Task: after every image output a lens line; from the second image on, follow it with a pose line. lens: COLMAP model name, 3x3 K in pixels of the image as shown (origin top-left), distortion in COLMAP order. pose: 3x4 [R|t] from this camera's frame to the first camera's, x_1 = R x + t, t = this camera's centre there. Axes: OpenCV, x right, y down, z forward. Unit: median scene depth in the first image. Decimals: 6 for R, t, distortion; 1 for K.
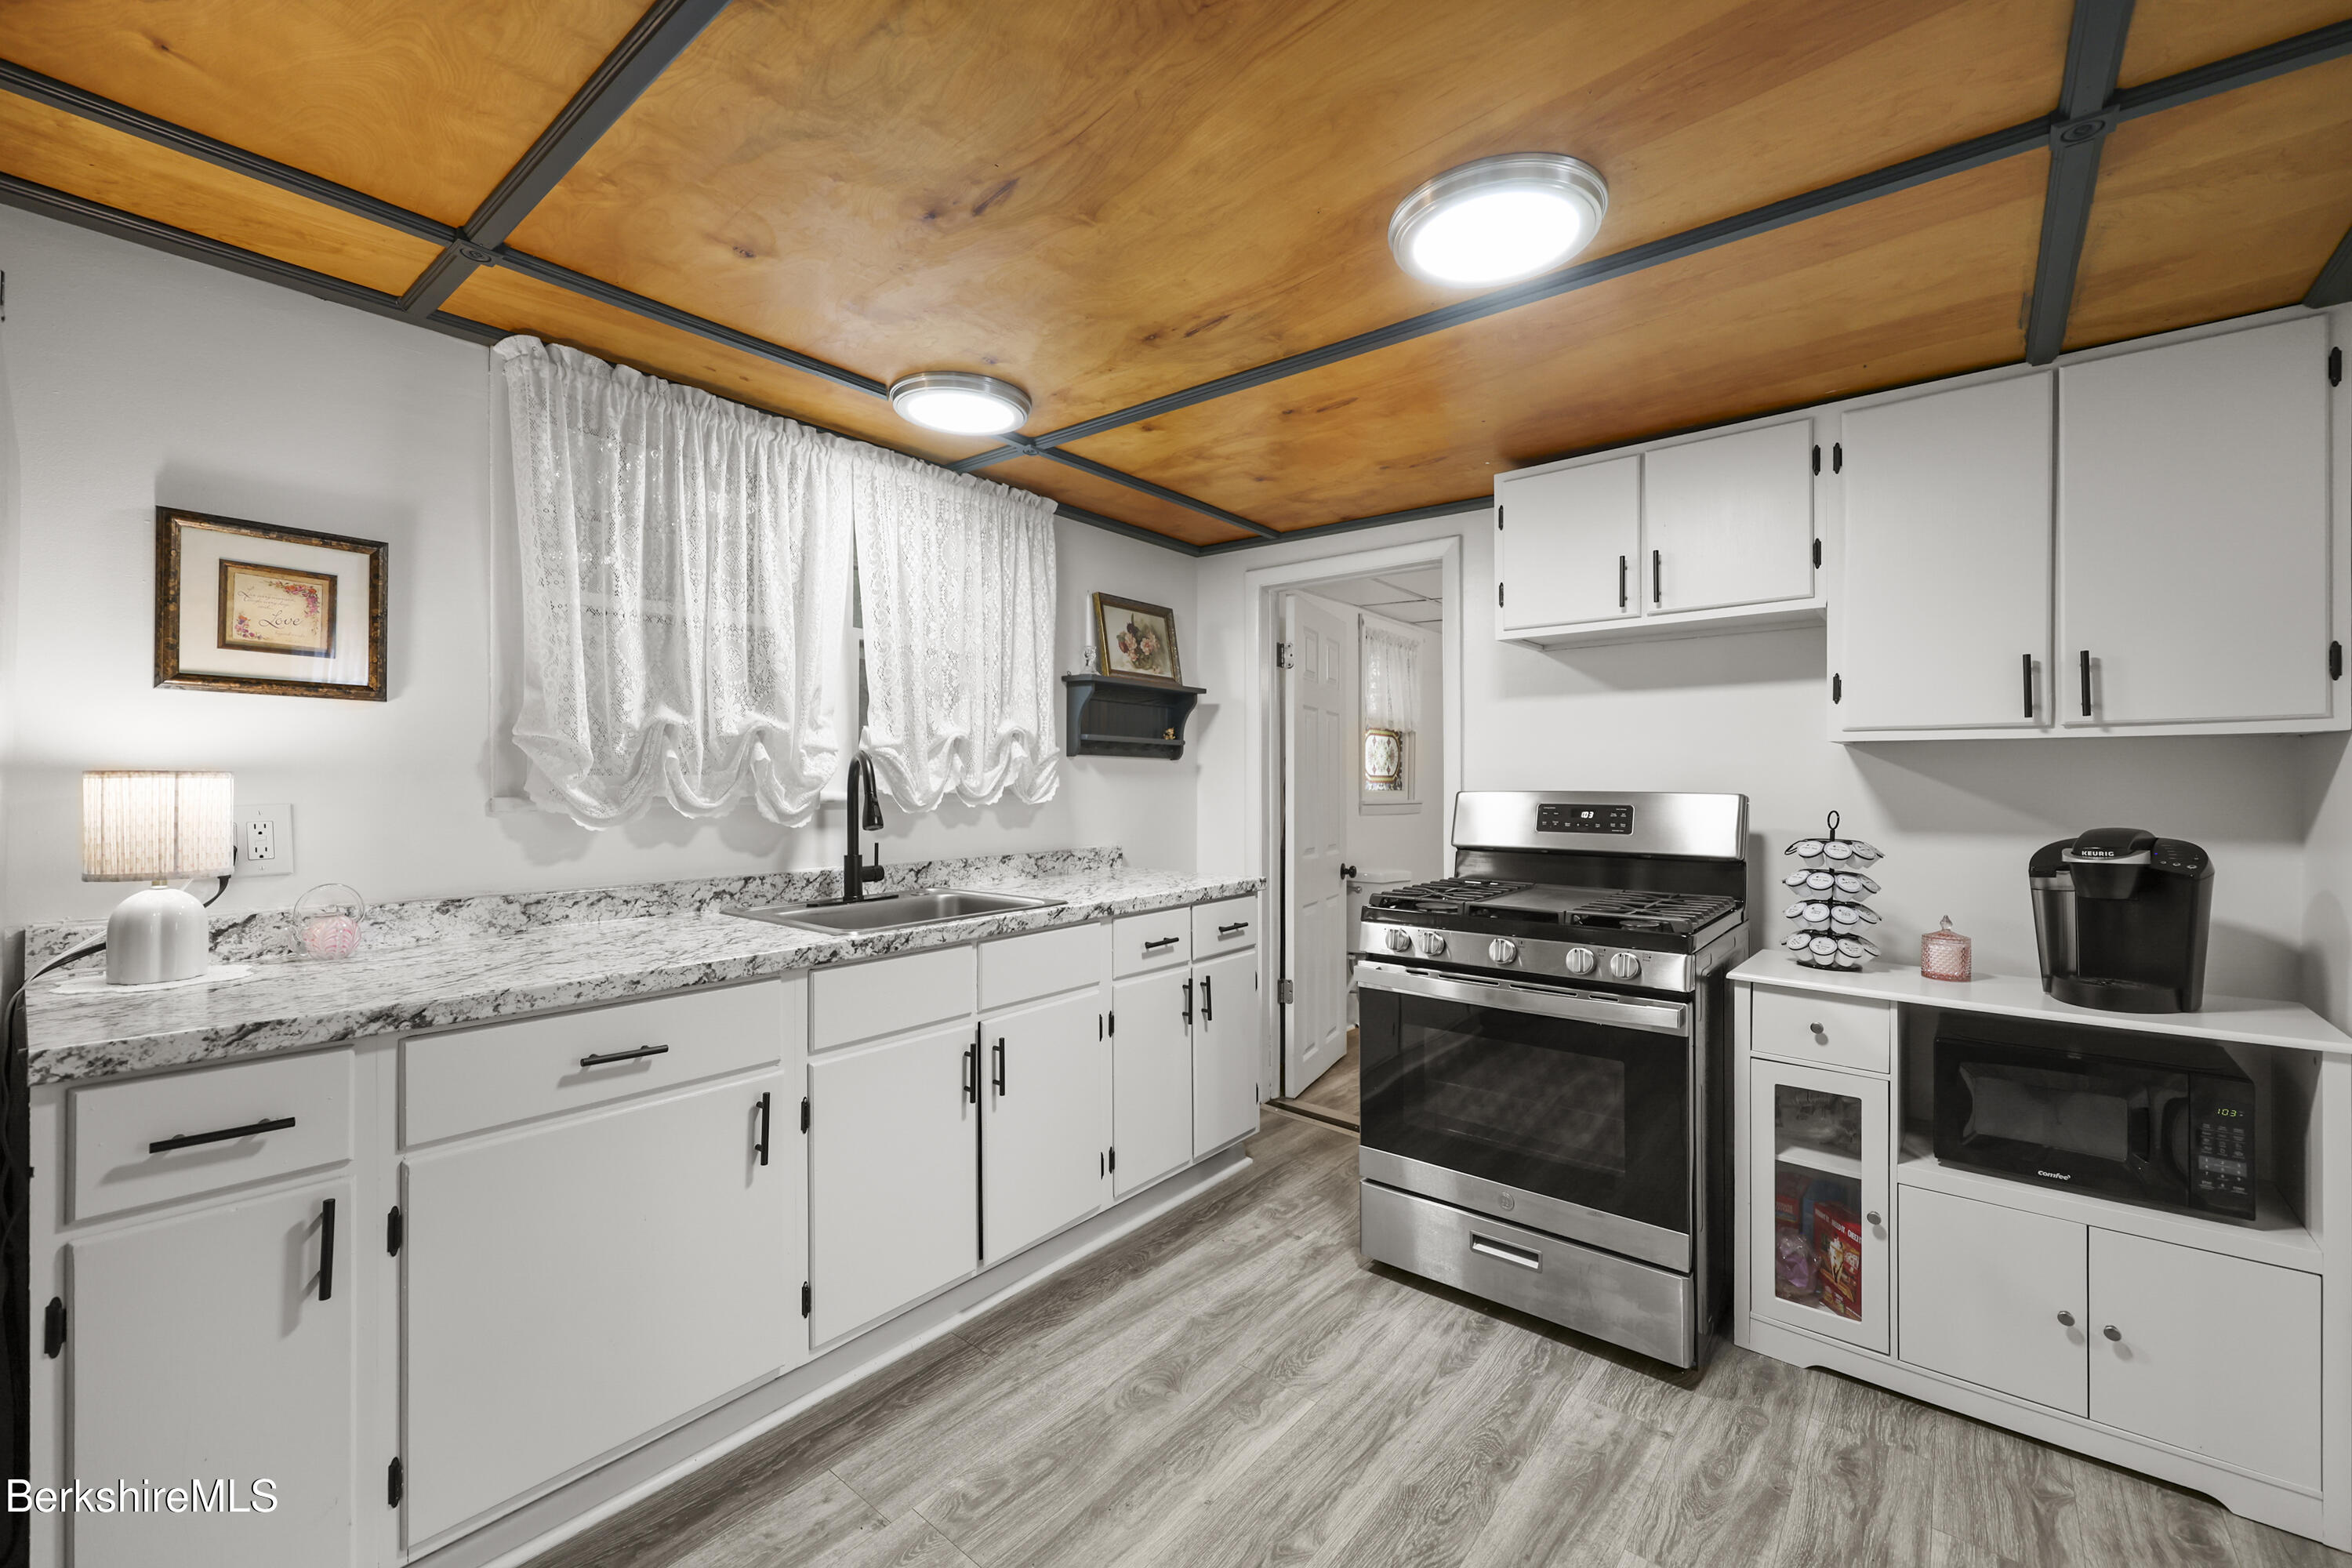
lens RADIAL K [[948.7, 0, 1182.1], [0, 948.7, 779.8], [0, 0, 1]] dist [0.000464, 0.000251]
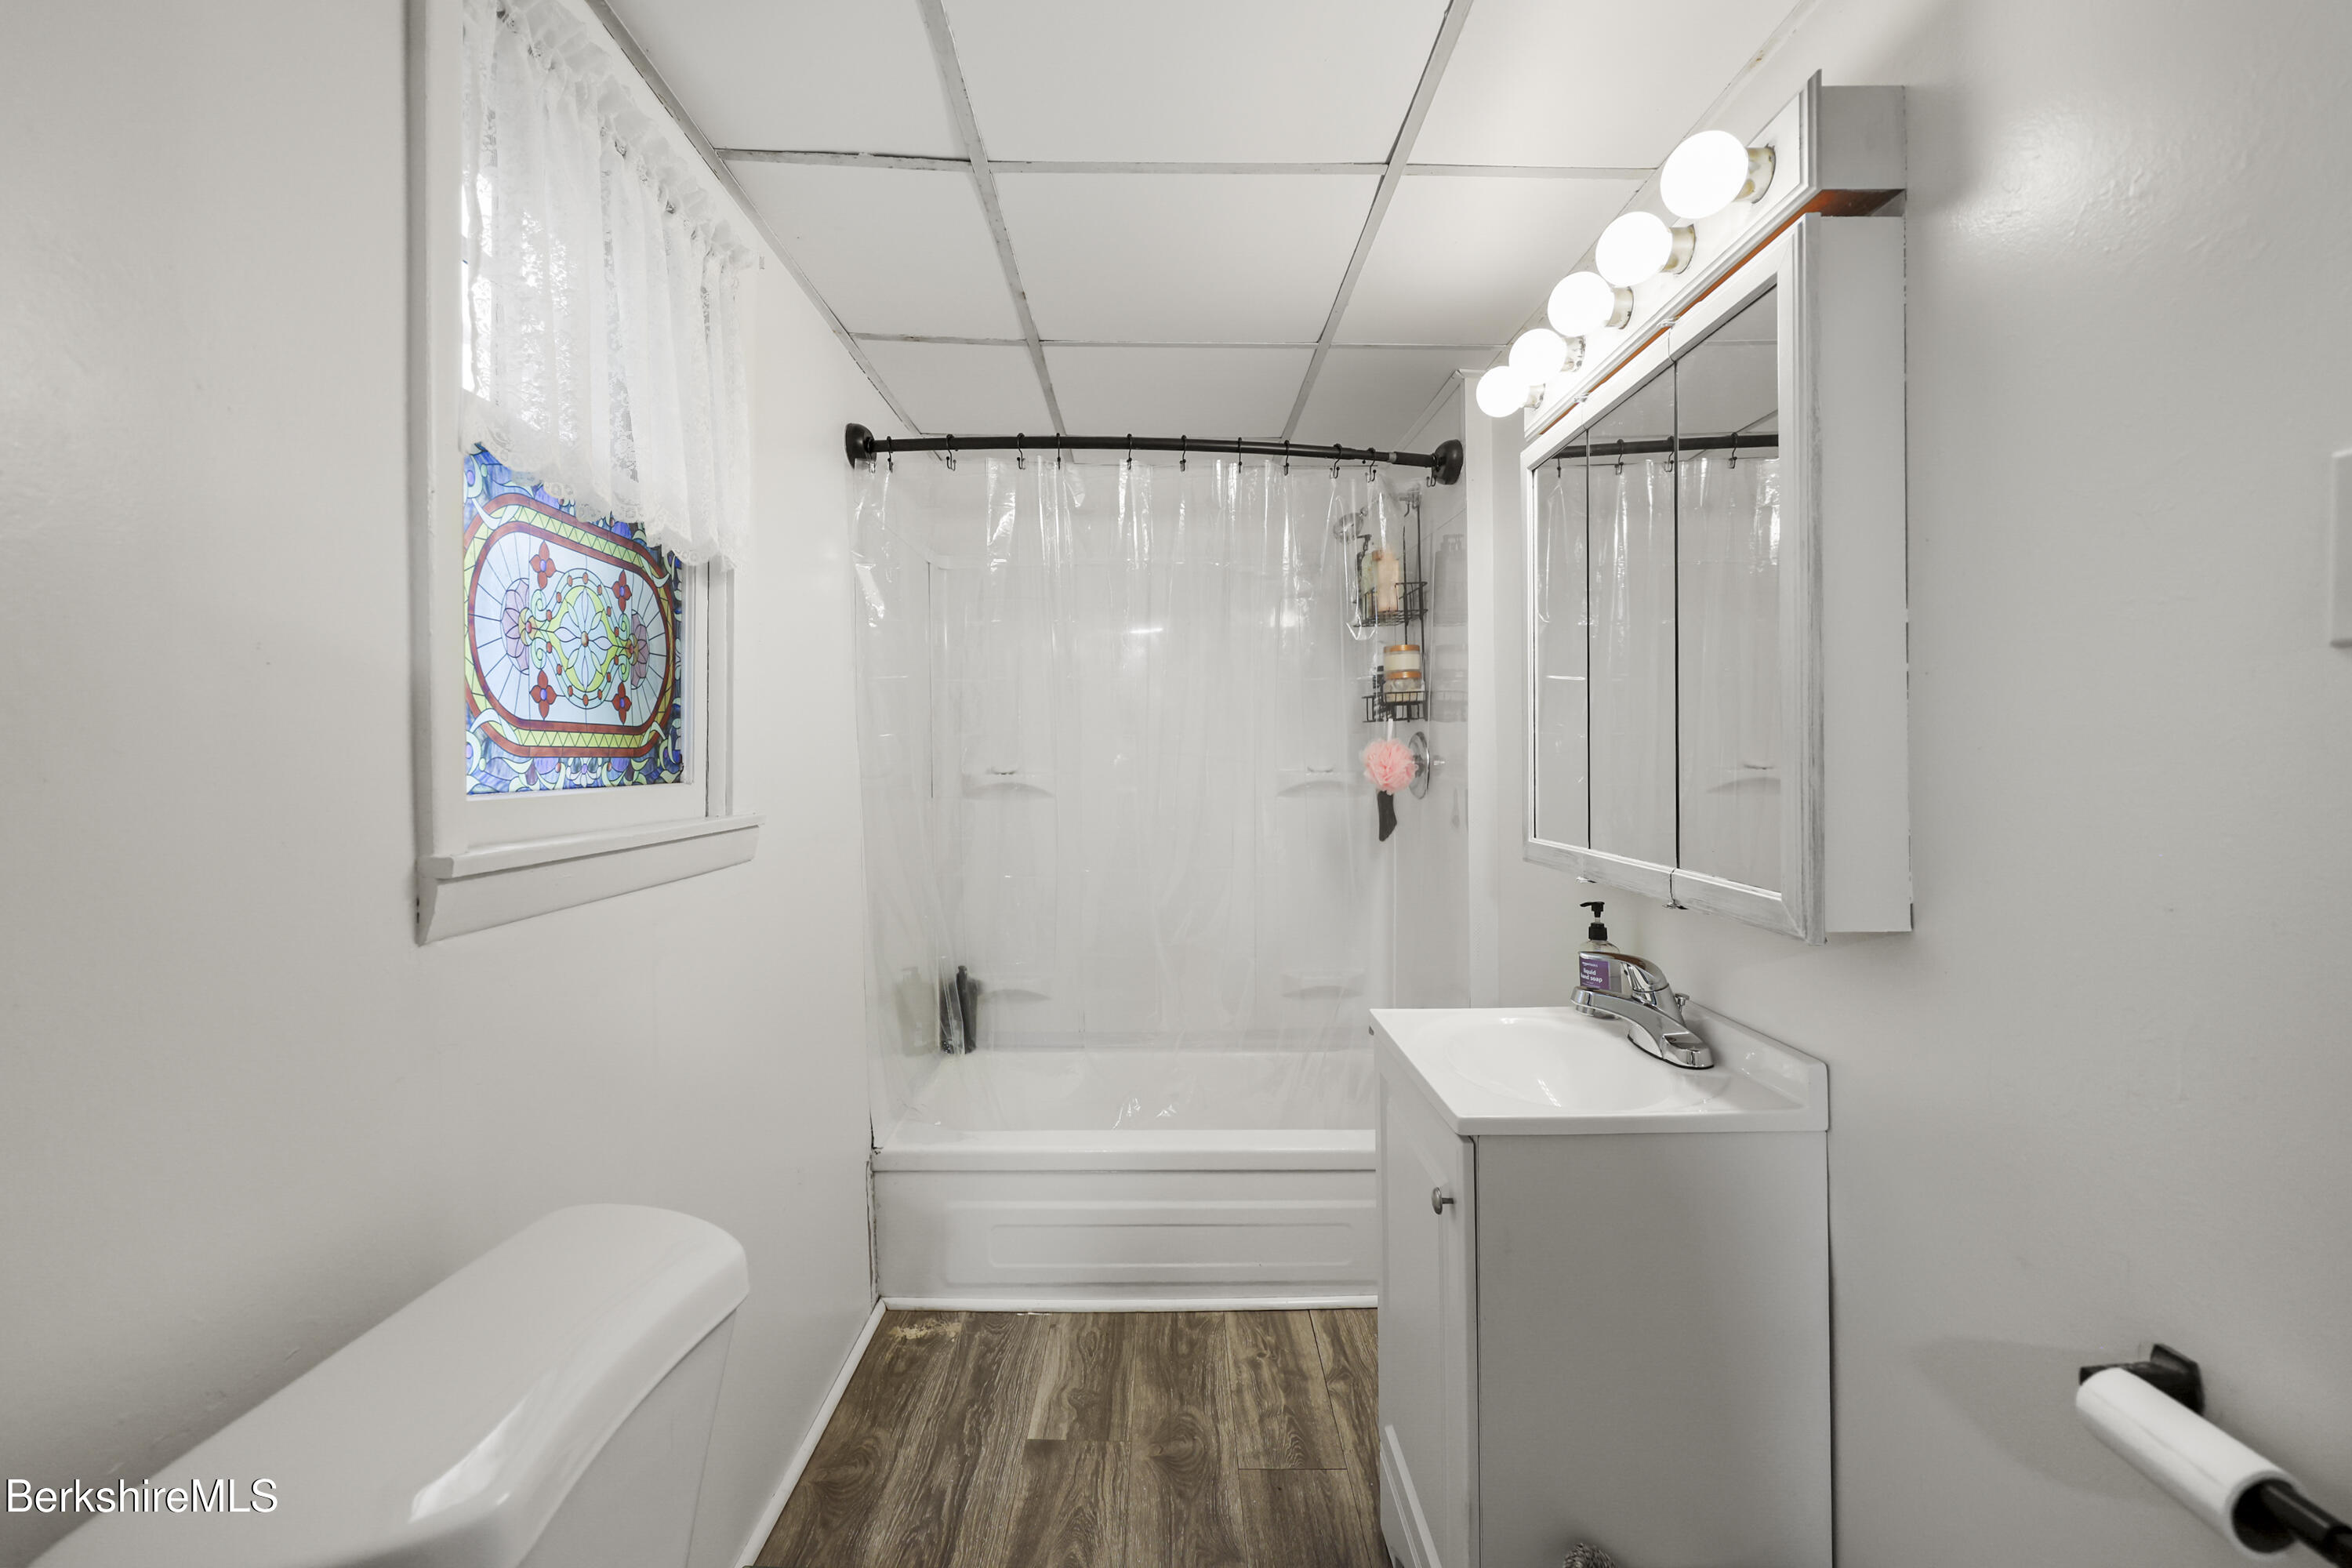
lens RADIAL K [[951.1, 0, 1176.0], [0, 951.1, 784.0], [0, 0, 1]] dist [-0.012806, 0.000022]
pose [[0.764893, -0.018411, 0.643894, 0.407186], [0.002444, 0.999667, 0.025680, 0.018999], [-0.644153, -0.018069, 0.764683, 1.725115]]
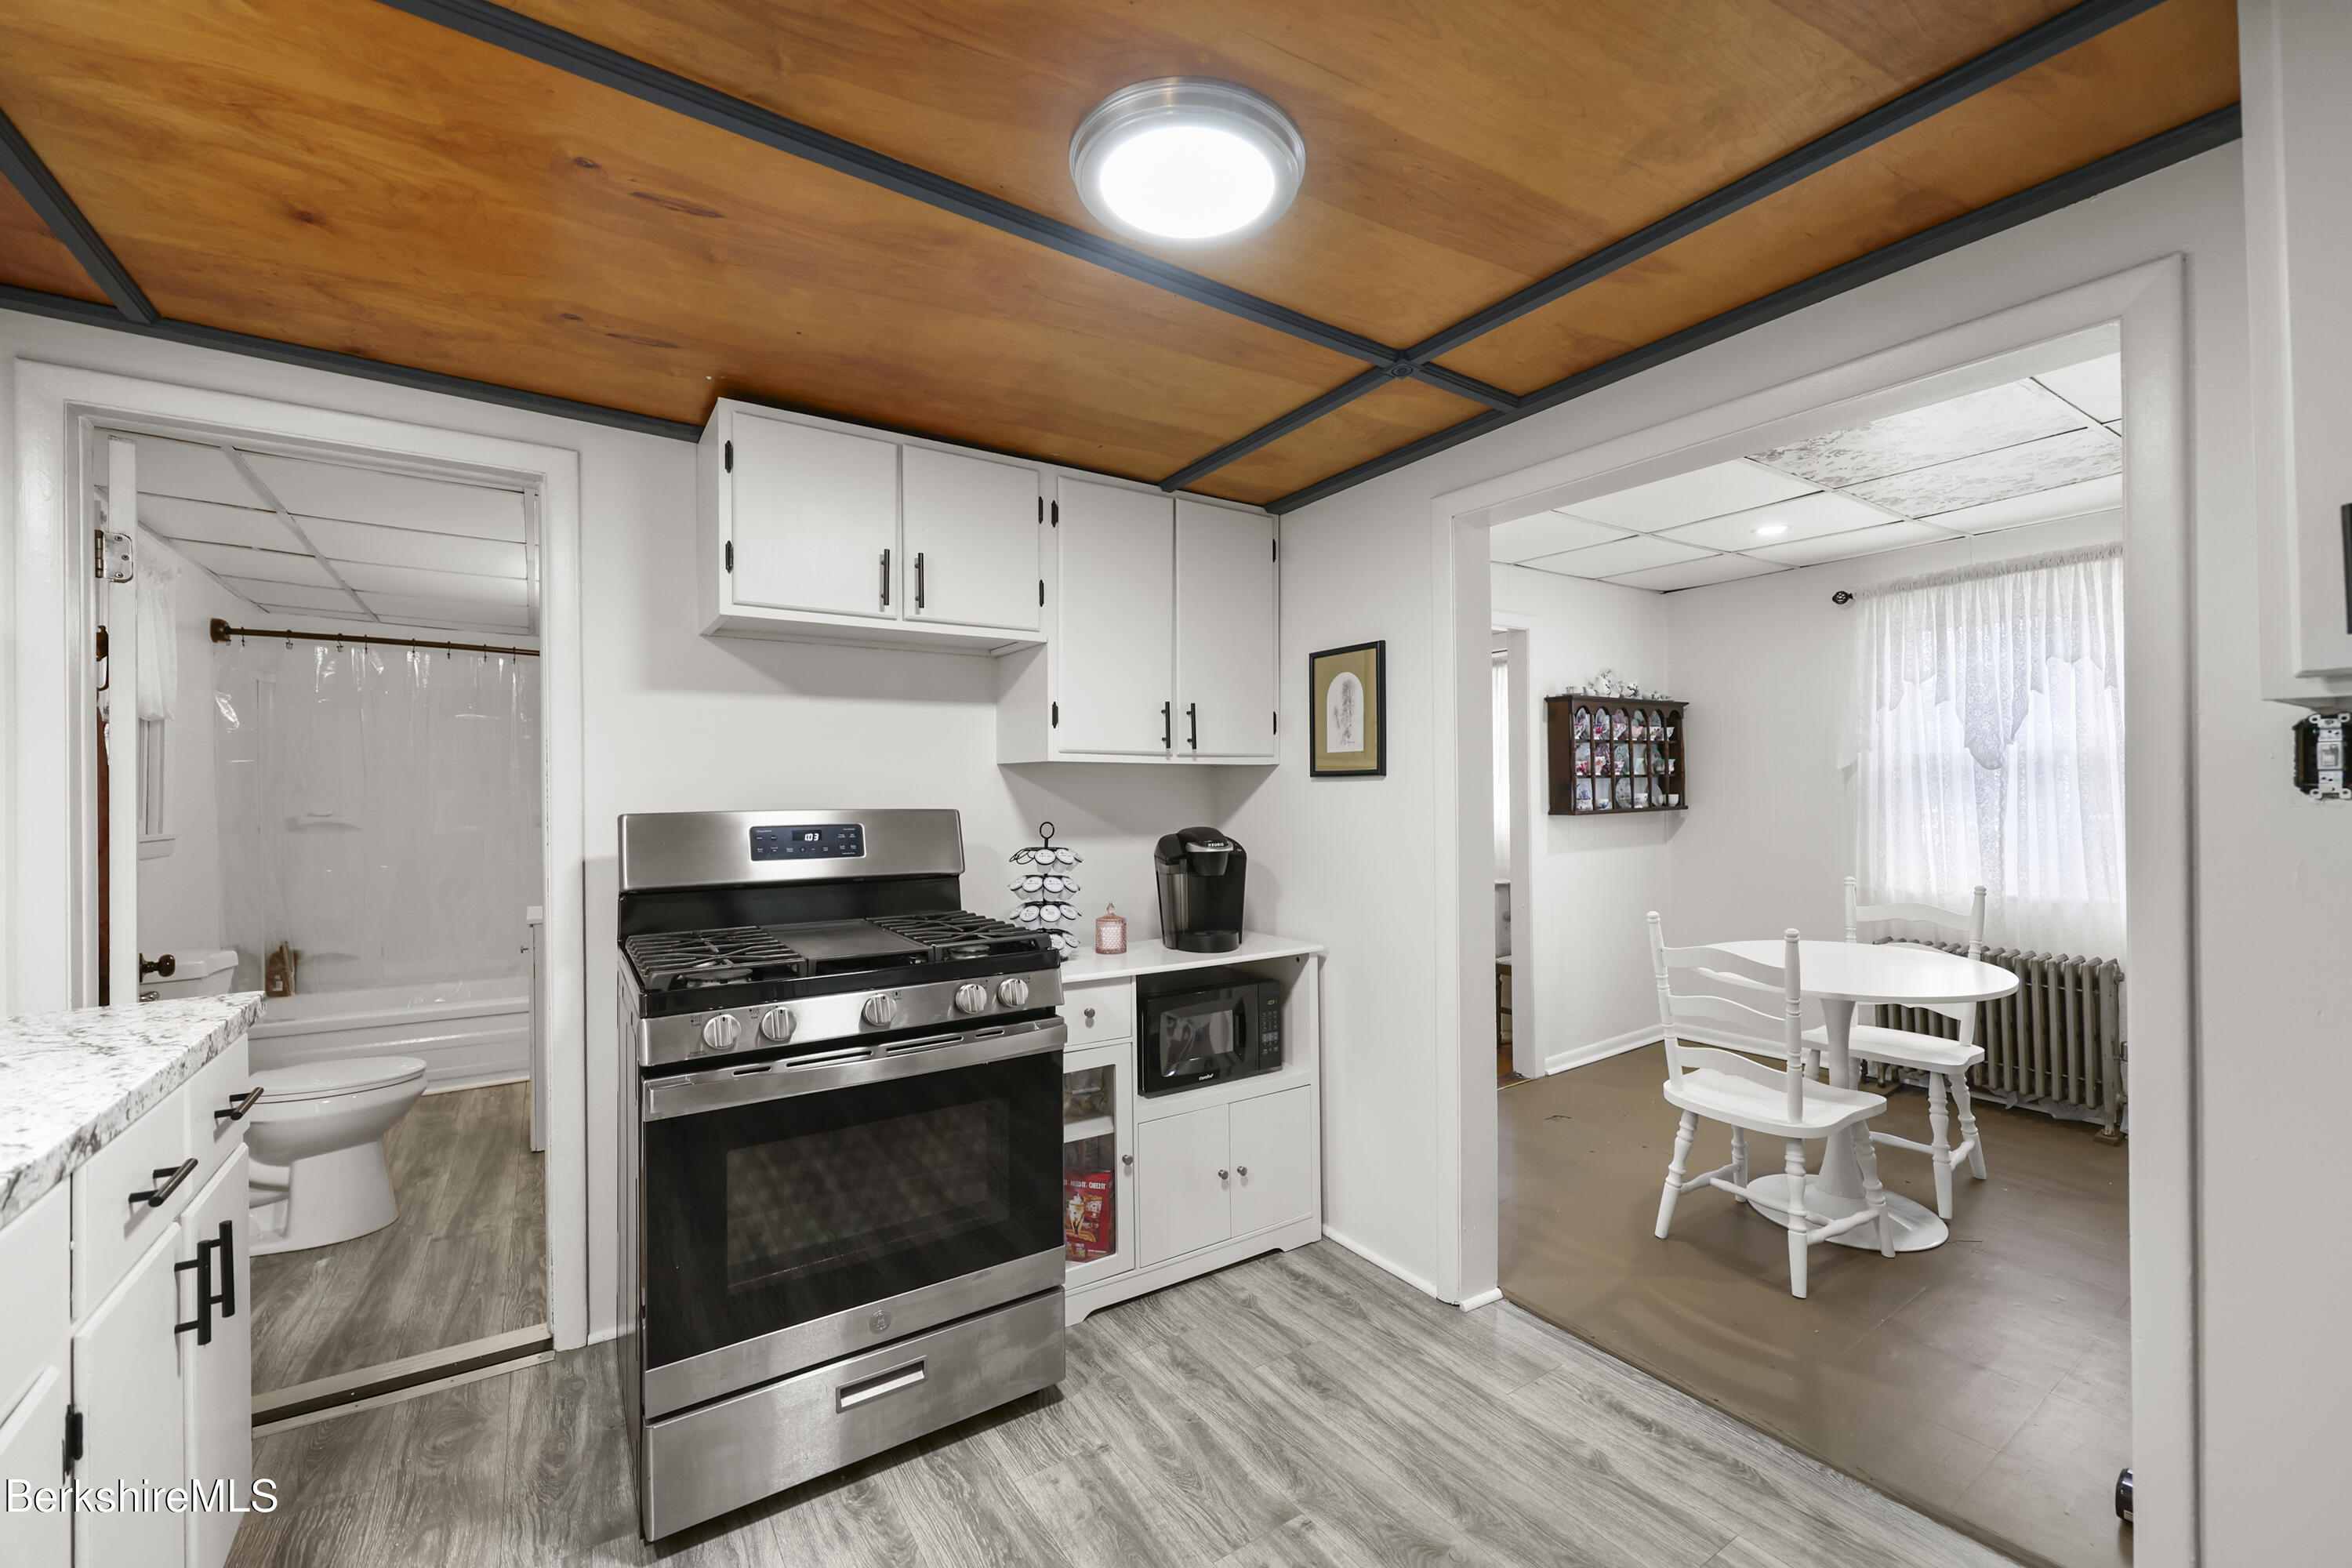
lens RADIAL K [[950.8, 0, 1180.5], [0, 950.8, 786.2], [0, 0, 1]] dist [0.000532, 0.000062]
pose [[0.288821, 0.005312, 0.957368, -0.357463], [0.006663, 0.999949, -0.007558, -0.000572], [-0.957360, 0.008562, 0.288771, 0.518811]]
